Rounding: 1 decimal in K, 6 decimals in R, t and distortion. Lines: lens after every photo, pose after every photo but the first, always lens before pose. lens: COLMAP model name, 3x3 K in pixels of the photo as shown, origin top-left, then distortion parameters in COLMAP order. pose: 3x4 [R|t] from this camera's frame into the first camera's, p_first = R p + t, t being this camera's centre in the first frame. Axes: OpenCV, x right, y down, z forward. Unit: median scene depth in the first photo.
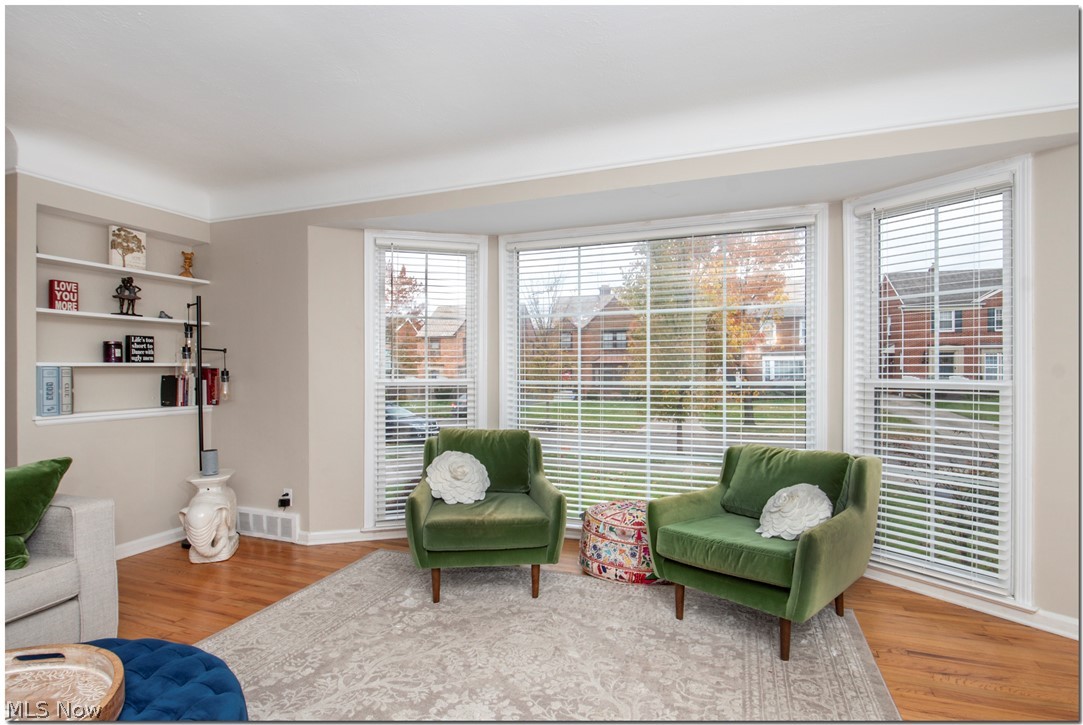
lens RADIAL K [[535.4, 0, 536.7], [0, 535.4, 369.8], [0, 0, 1]] dist [-0.004815, -0.000620]
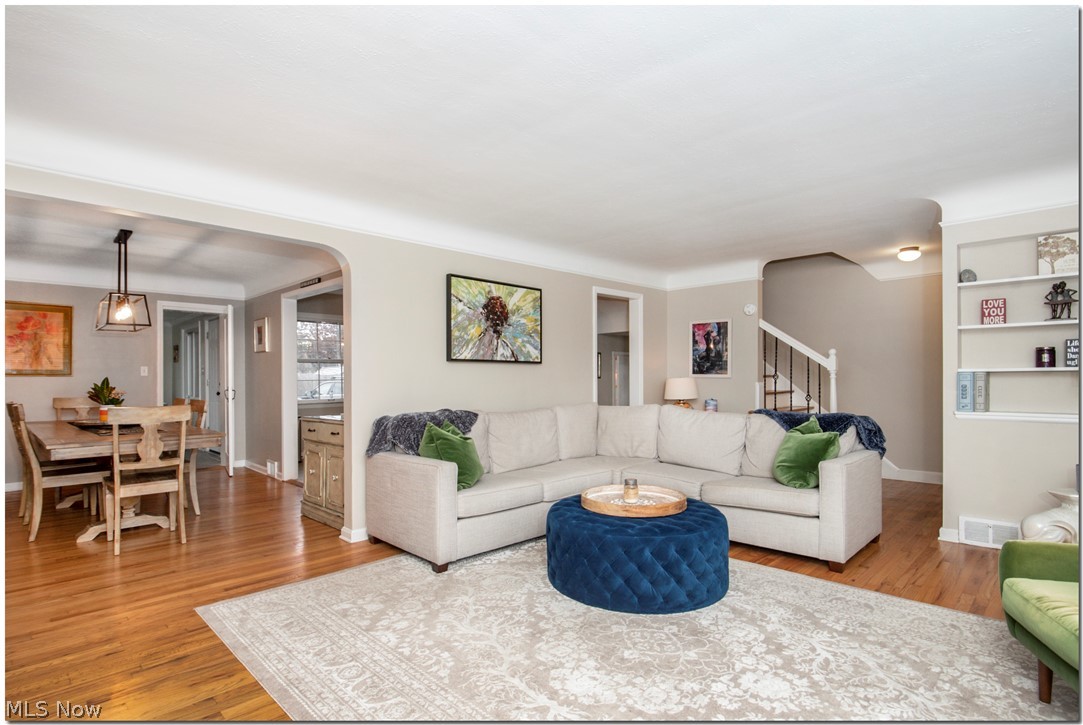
lens RADIAL K [[535.4, 0, 535.8], [0, 535.4, 369.8], [0, 0, 1]] dist [-0.004815, -0.000620]
pose [[-0.392377, -0.004705, -0.919793, 0.553093], [0.007848, 0.999933, -0.008462, -0.007519], [0.919771, -0.010539, -0.392314, 0.493252]]
